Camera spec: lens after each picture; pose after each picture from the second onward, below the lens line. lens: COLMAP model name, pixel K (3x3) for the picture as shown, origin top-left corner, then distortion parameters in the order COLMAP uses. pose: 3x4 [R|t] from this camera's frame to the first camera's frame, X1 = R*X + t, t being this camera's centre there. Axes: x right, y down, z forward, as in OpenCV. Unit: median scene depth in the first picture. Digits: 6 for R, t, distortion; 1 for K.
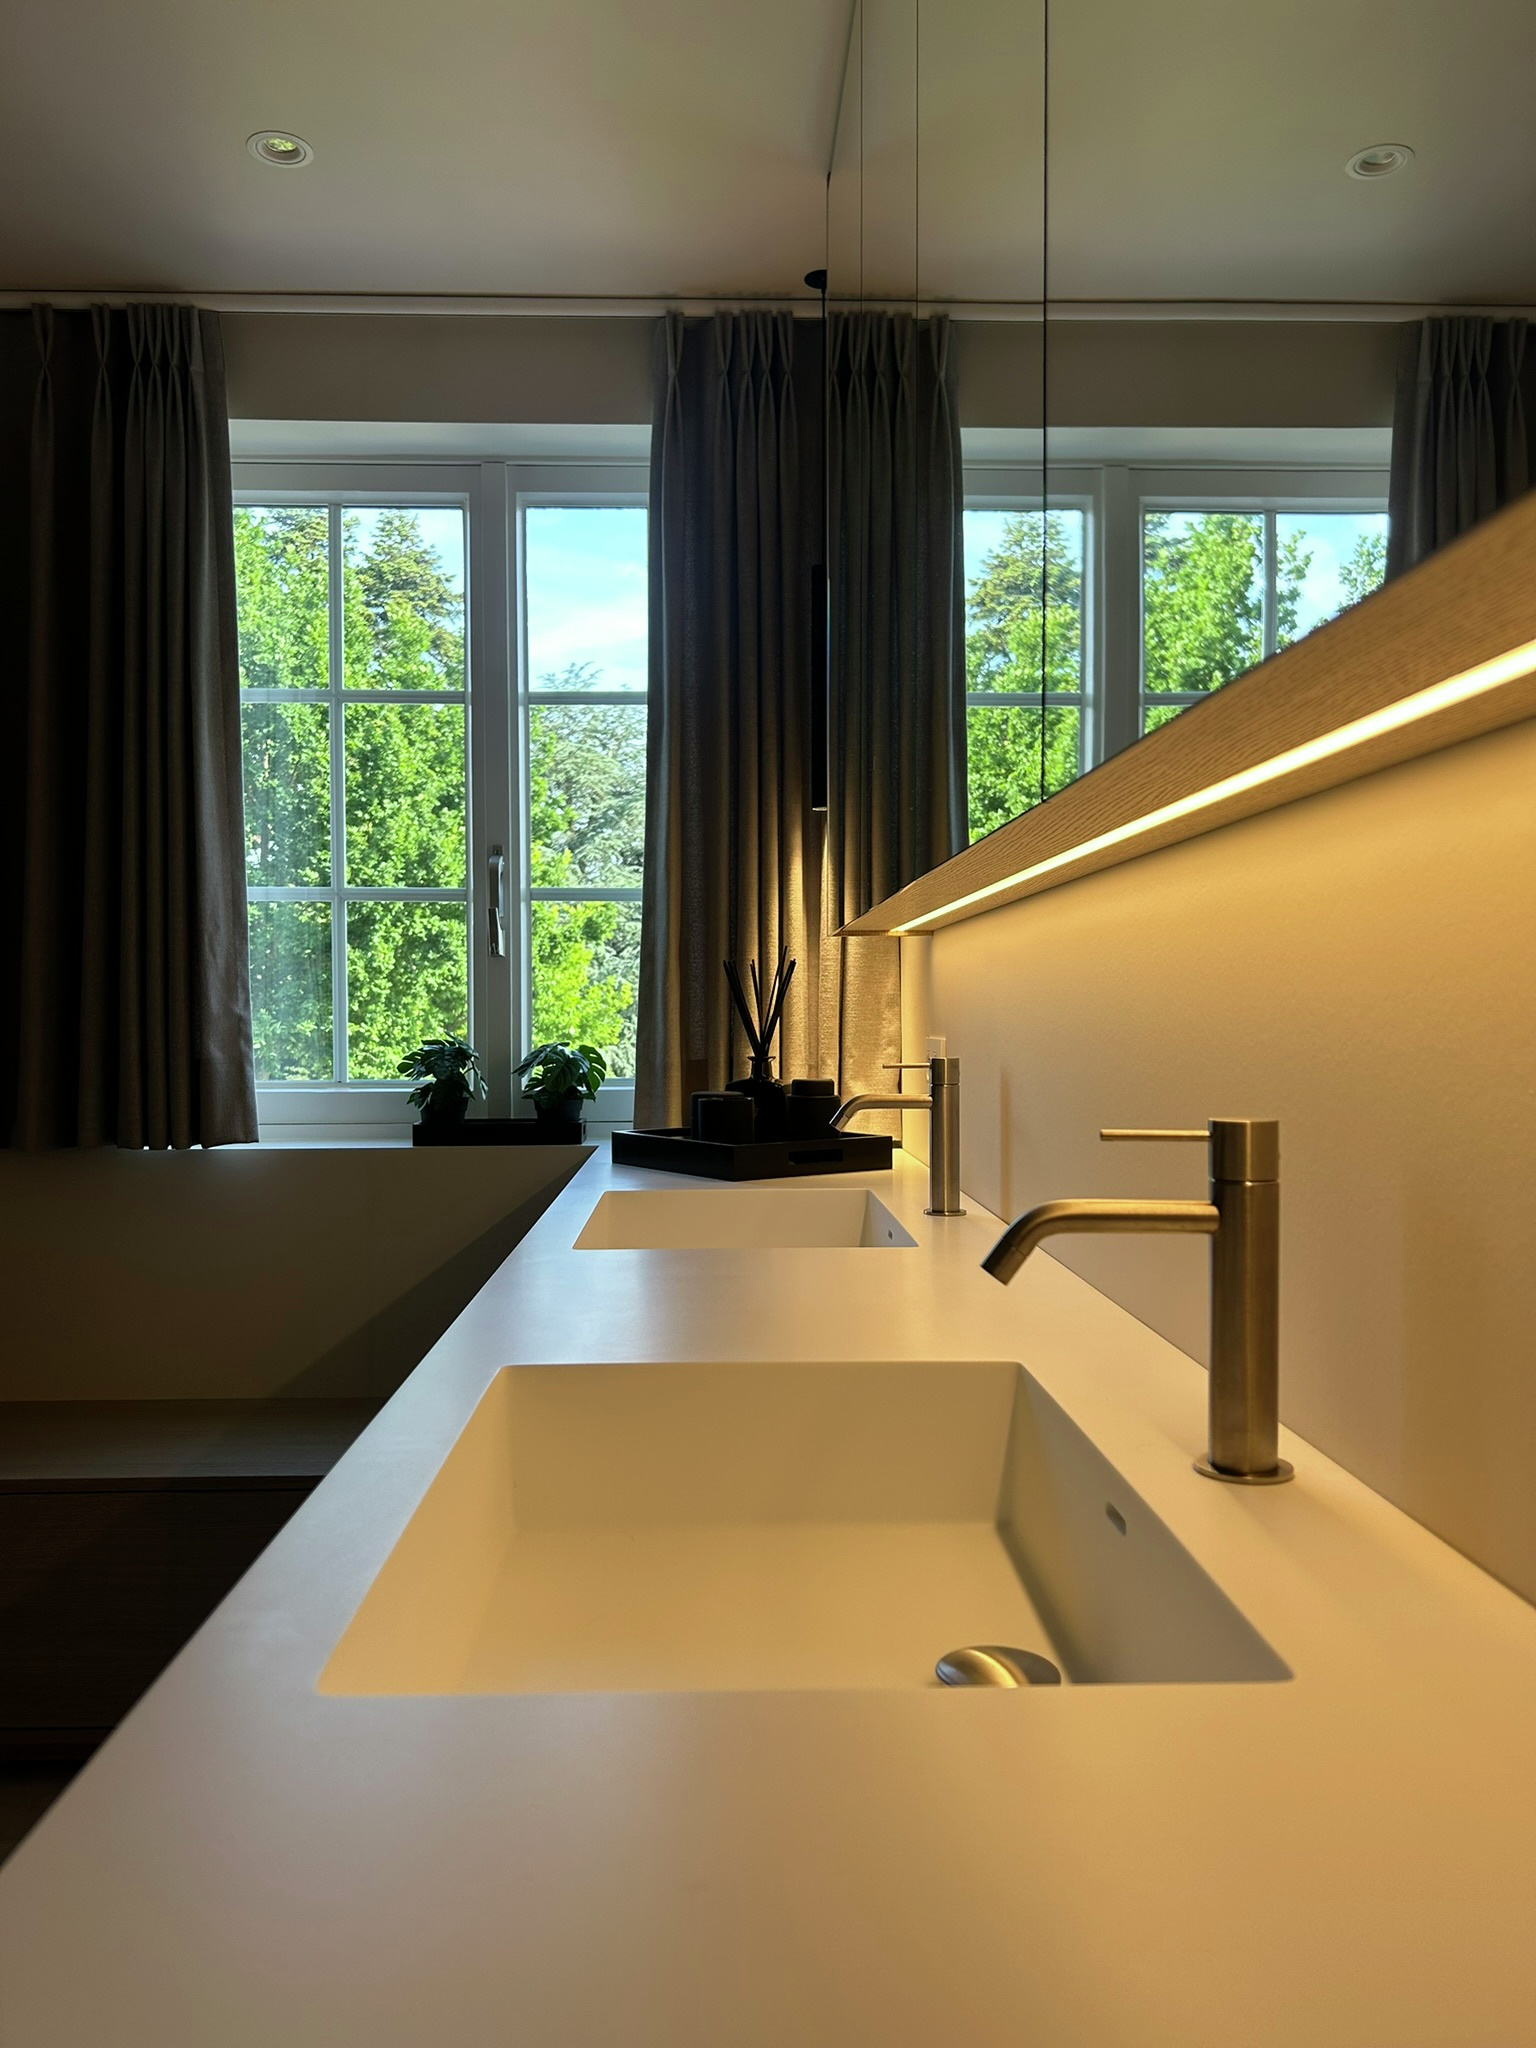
lens RADIAL K [[1539.4, 0, 775.4], [0, 1539.4, 1019.2], [0, 0, 1]] dist [0.024920, -0.021122]
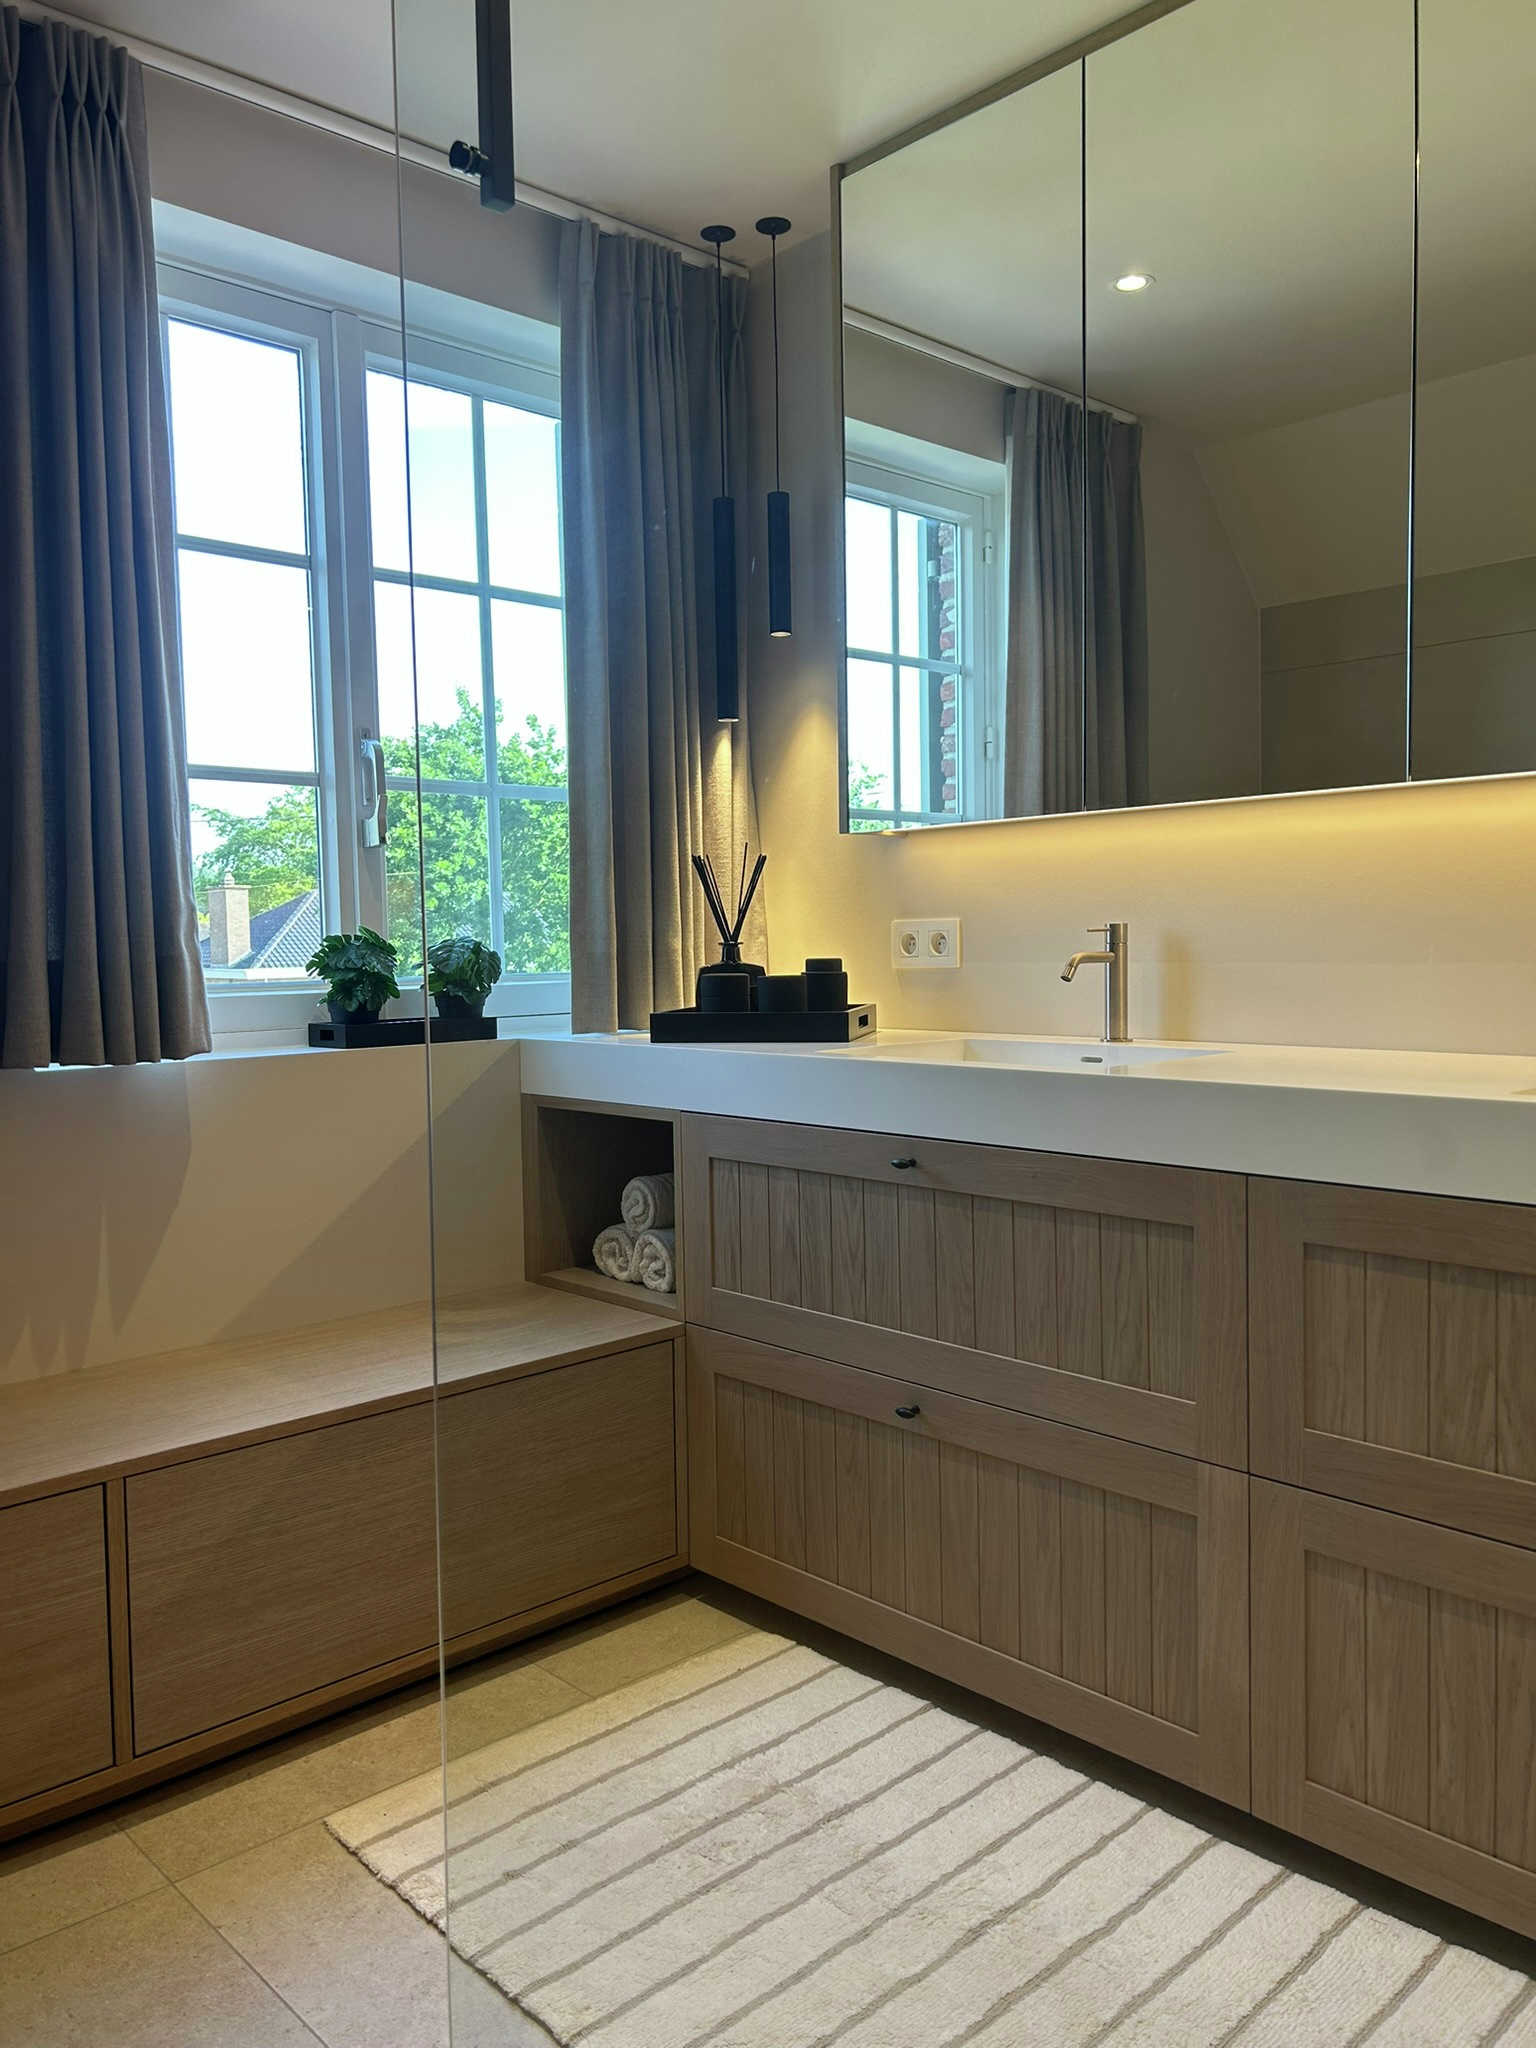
lens RADIAL K [[1539.4, 0, 769.6], [0, 1539.4, 1020.2], [0, 0, 1]] dist [0.024920, -0.021122]
pose [[0.748204, -0.049285, 0.661635, -0.681271], [0.020854, 0.998491, 0.050794, 0.022977], [-0.663141, -0.024207, 0.748103, 0.138966]]
